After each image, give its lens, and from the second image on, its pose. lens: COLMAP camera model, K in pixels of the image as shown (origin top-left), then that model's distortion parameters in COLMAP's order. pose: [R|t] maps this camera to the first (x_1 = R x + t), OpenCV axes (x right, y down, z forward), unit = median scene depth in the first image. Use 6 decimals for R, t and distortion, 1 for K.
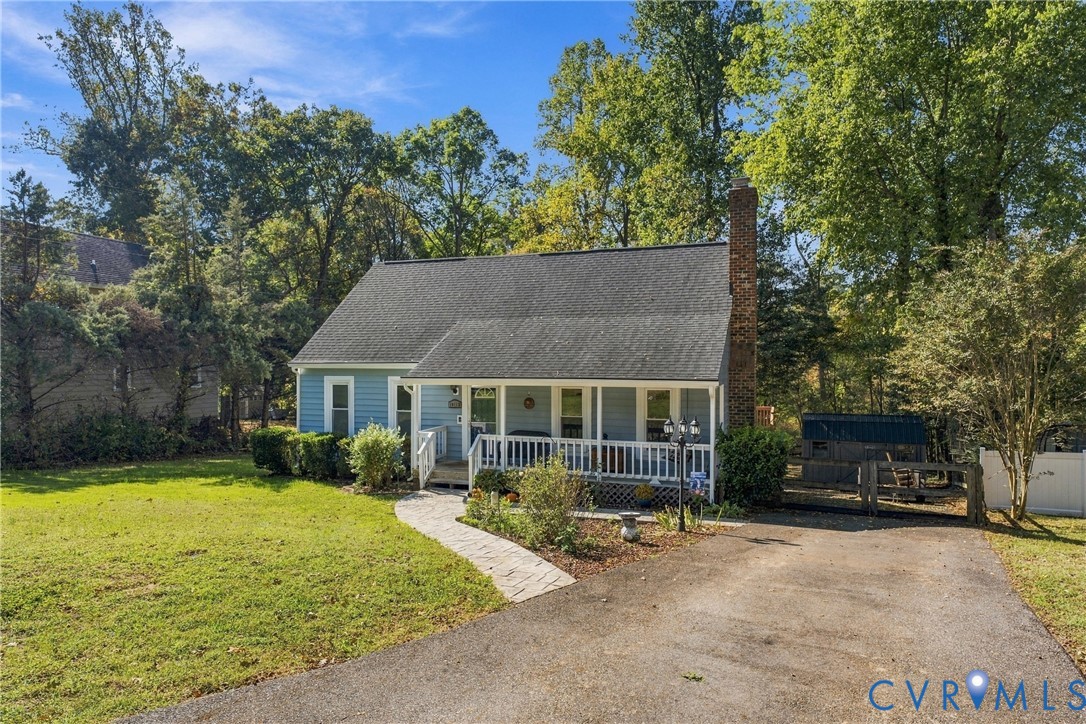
lens RADIAL K [[484.7, 0, 543.0], [0, 484.7, 362.0], [0, 0, 1]] dist [-0.002209, -0.000098]
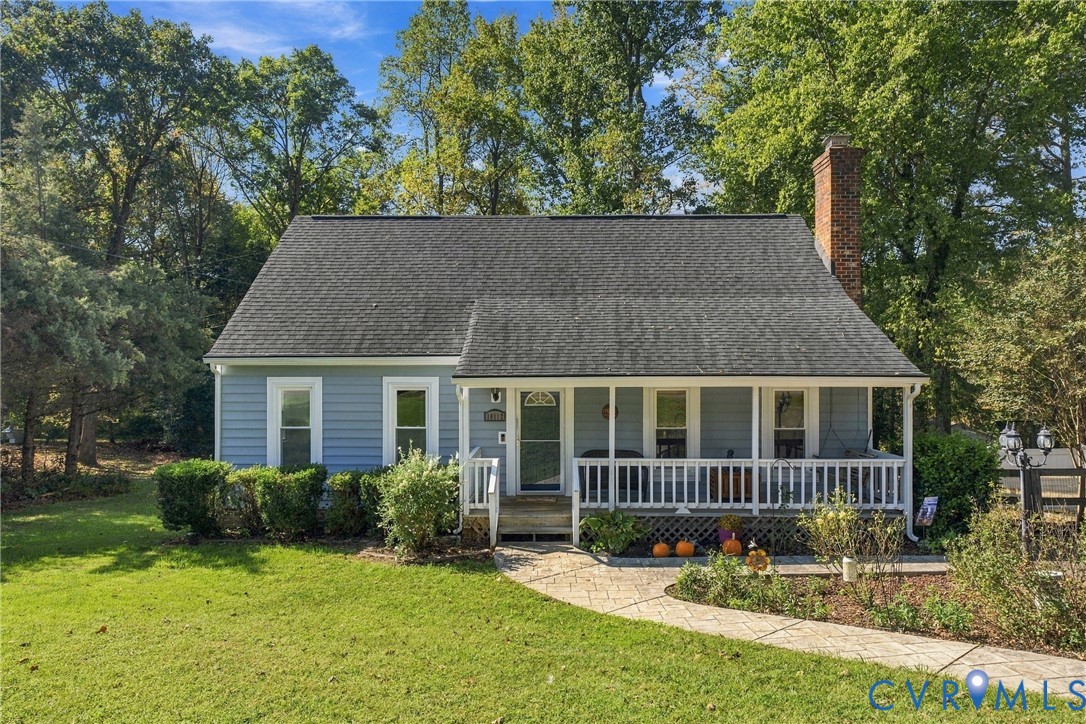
lens RADIAL K [[560.5, 0, 543.0], [0, 560.5, 362.0], [0, 0, 1]] dist [-0.003974, -0.001008]
pose [[0.965626, 0.003225, 0.259916, -0.324773], [-0.000697, 0.999952, -0.009818, 0.017957], [-0.259935, 0.009299, 0.965581, 0.211173]]
